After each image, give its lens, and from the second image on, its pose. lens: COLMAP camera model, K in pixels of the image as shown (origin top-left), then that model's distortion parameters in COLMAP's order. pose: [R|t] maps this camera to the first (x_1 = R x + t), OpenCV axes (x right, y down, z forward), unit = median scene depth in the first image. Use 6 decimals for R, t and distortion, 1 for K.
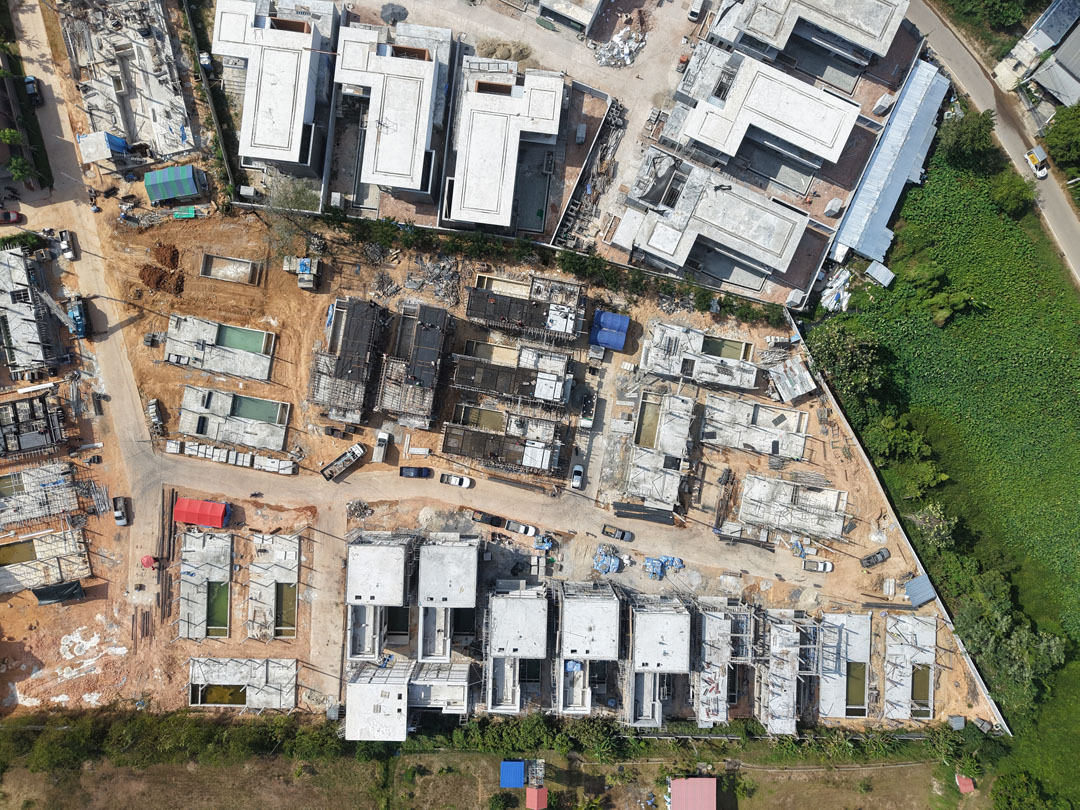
lens RADIAL K [[722.7, 0, 531.1], [0, 722.7, 407.7], [0, 0, 1]] dist [0.023915, -0.018132]
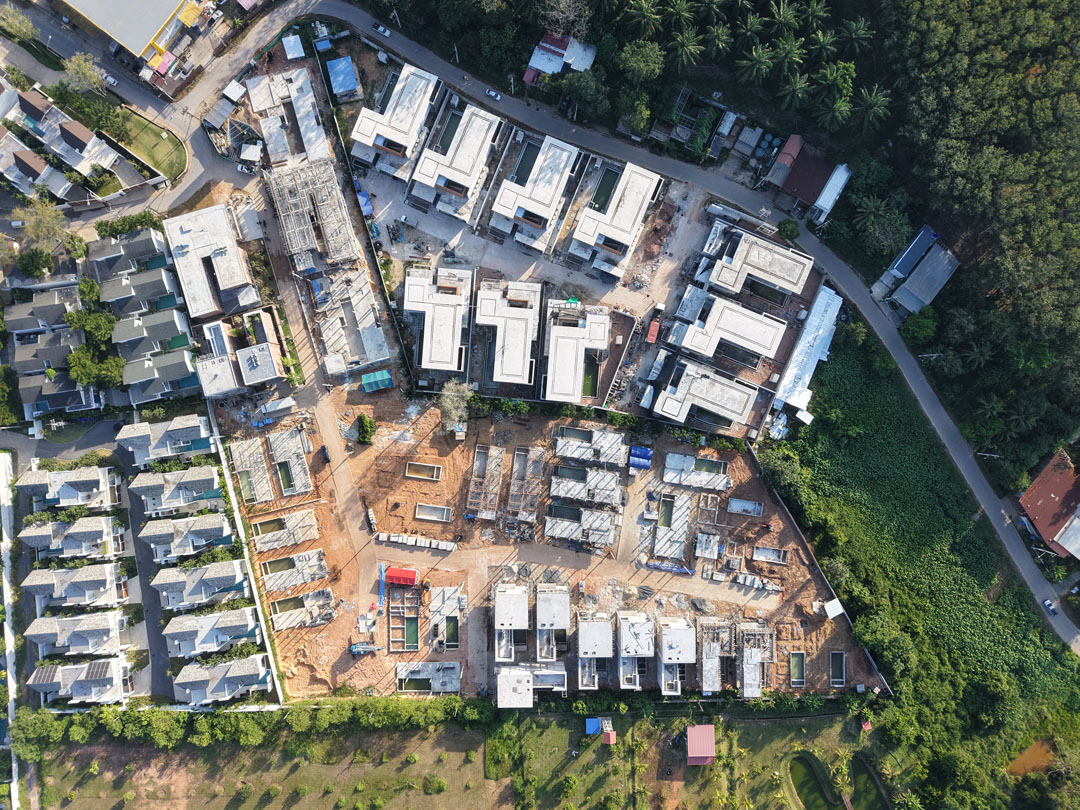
lens RADIAL K [[722.7, 0, 535.6], [0, 722.7, 405.6], [0, 0, 1]] dist [0.023915, -0.018132]
pose [[0.999379, -0.034306, -0.008013, -0.122742], [0.034328, 0.999407, 0.002615, -0.253154], [0.007918, -0.002889, 0.999964, -0.697680]]
